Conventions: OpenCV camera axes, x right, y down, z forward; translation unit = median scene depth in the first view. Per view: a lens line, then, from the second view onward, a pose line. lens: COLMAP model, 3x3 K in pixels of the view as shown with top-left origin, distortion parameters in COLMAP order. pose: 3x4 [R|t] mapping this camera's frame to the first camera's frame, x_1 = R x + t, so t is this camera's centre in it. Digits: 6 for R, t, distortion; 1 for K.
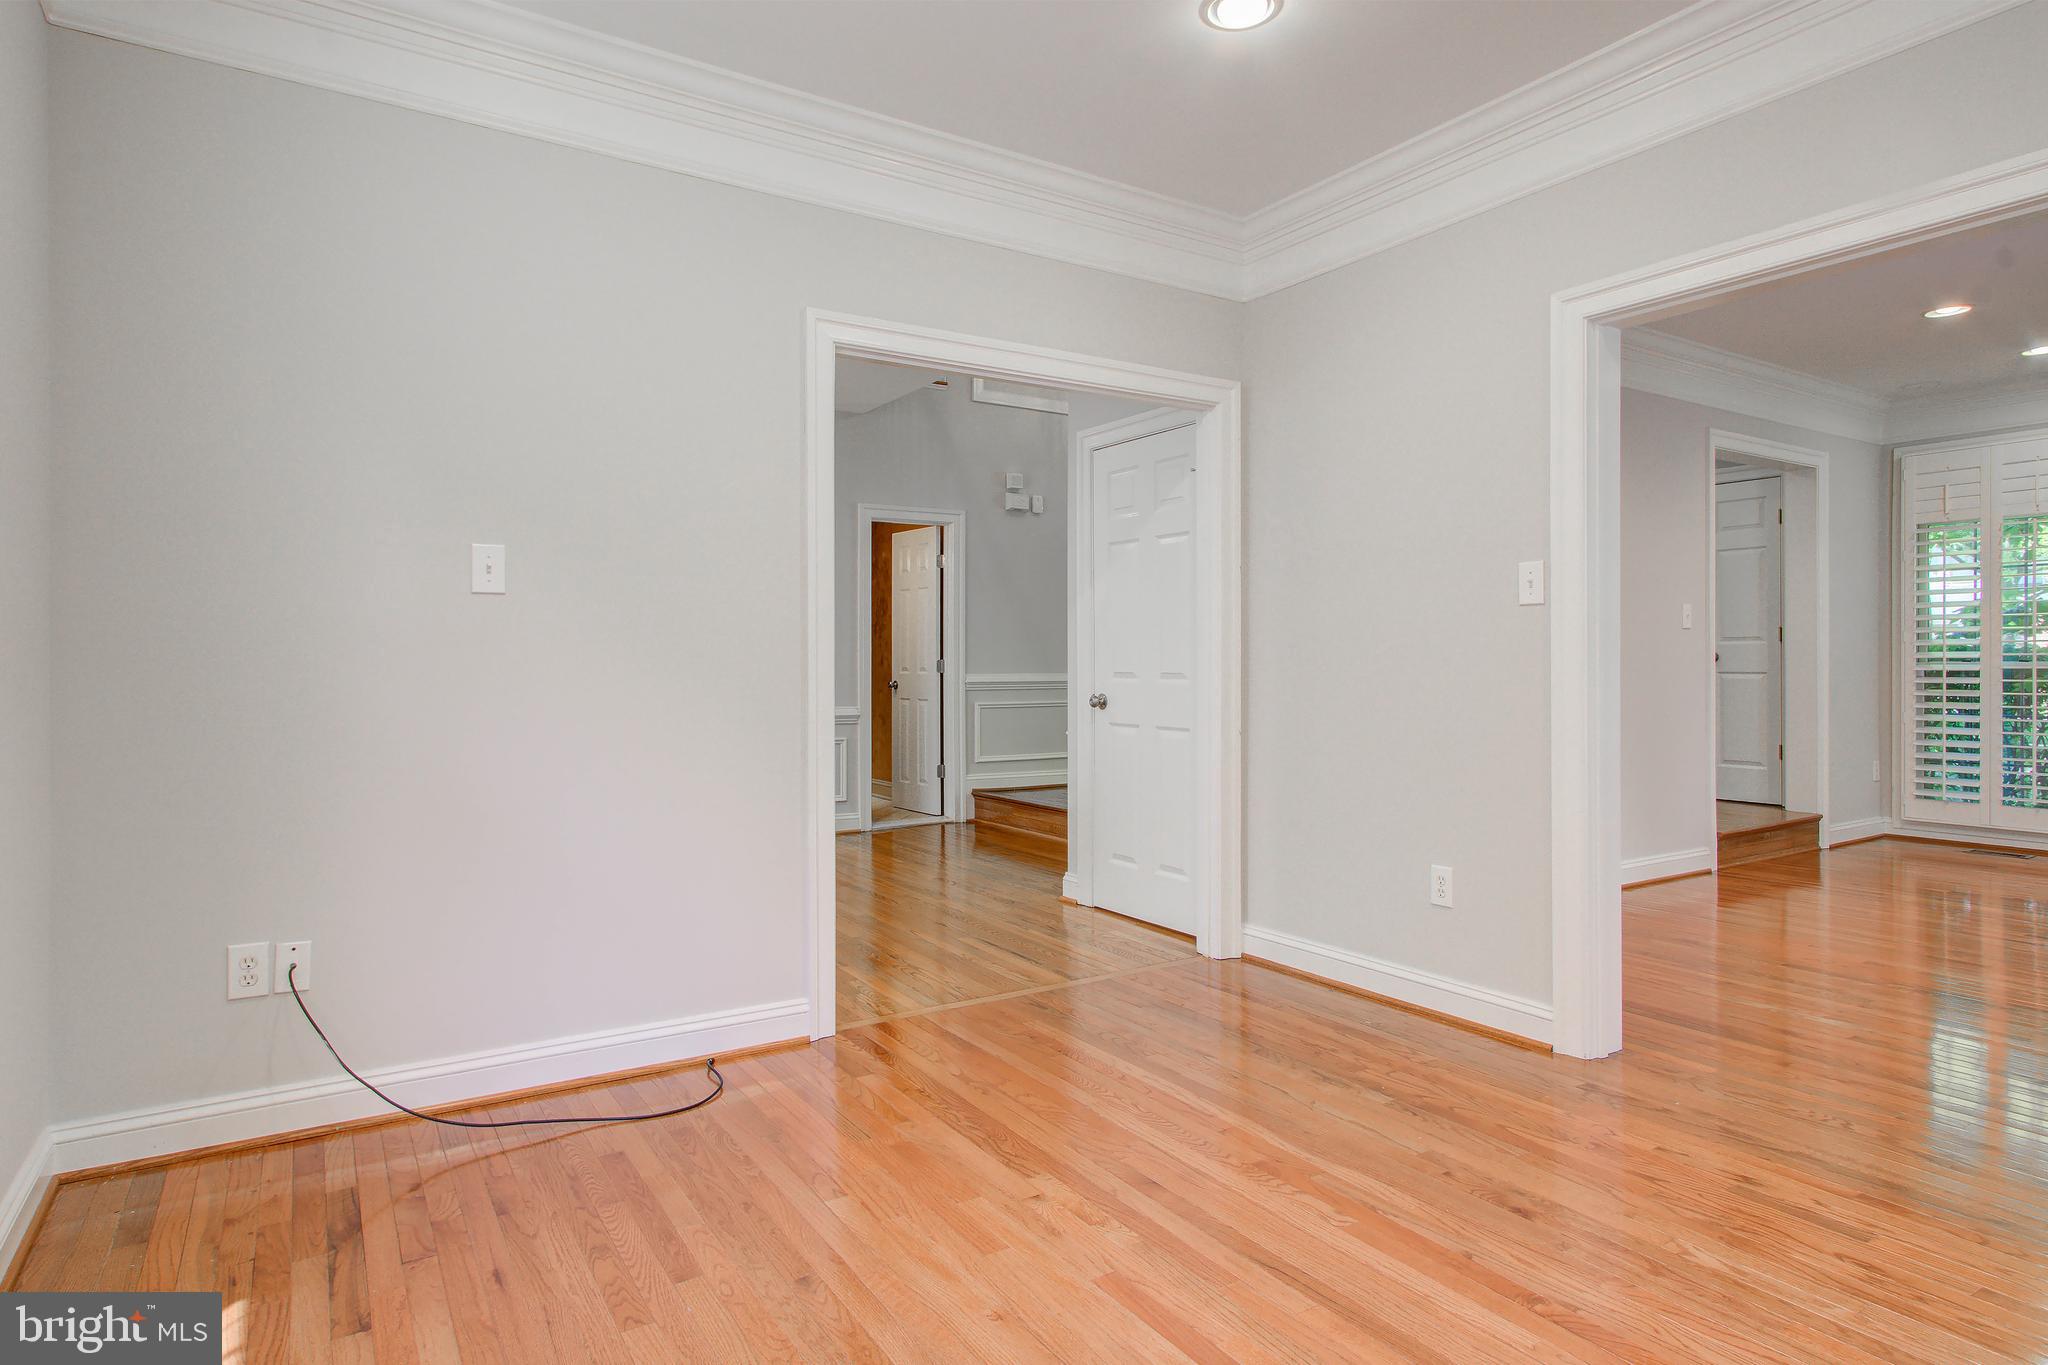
lens RADIAL K [[1103.7, 0, 1000.2], [0, 1103.7, 683.2], [0, 0, 1]] dist [-0.005521, 0.011021]
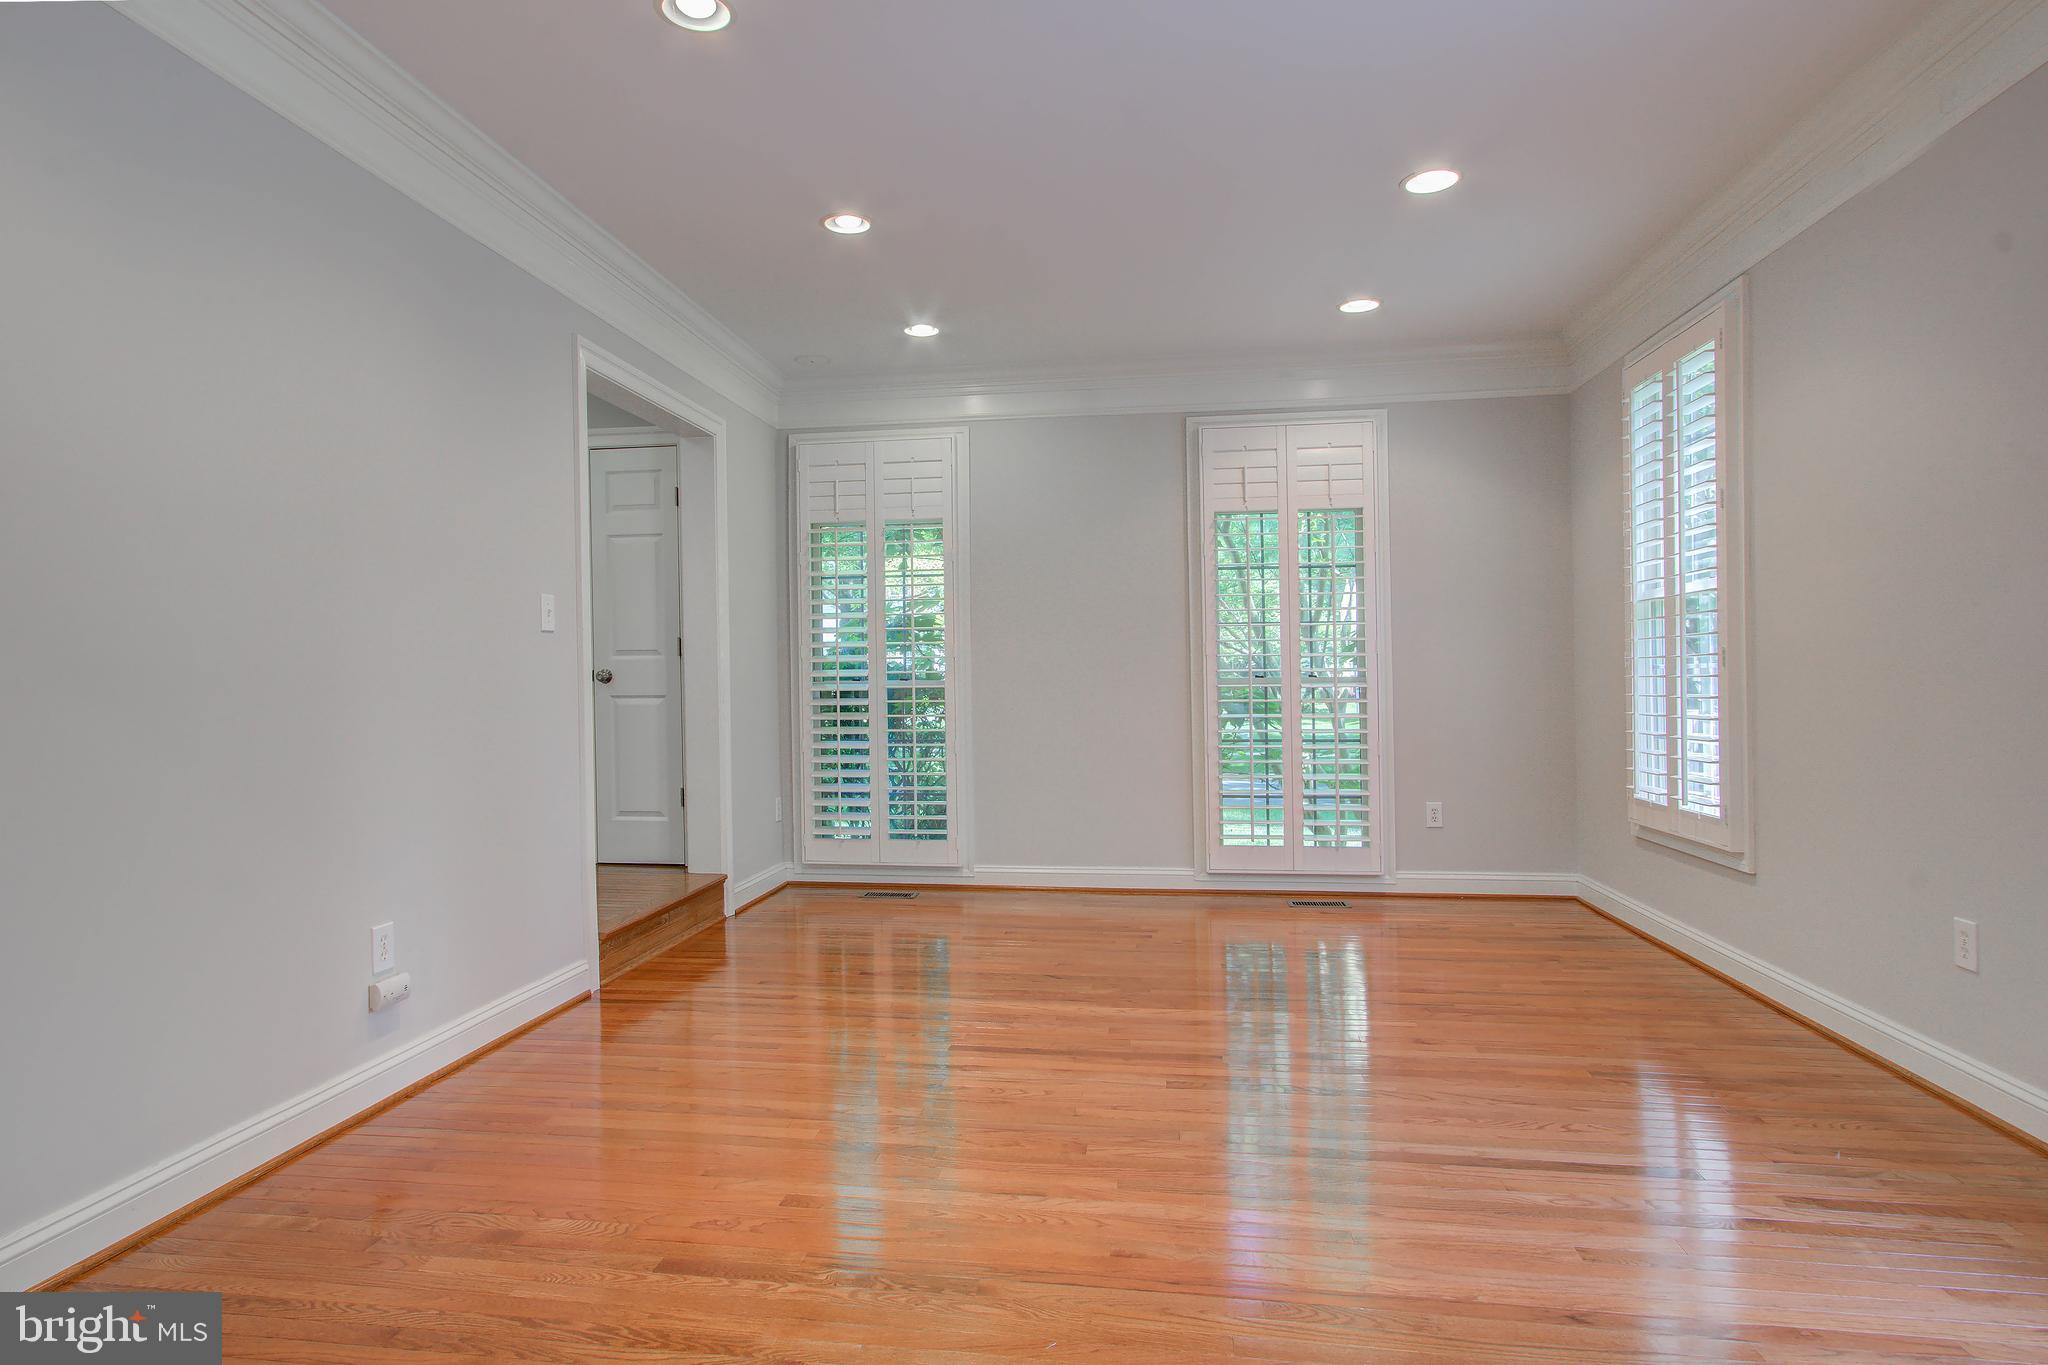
lens RADIAL K [[1103.7, 0, 1020.1], [0, 1103.7, 683.7], [0, 0, 1]] dist [-0.005521, 0.011021]
pose [[0.623874, -0.005863, 0.781503, 0.255322], [0.017799, 0.999819, -0.006708, -0.008762], [-0.781322, 0.018095, 0.623866, 0.335329]]
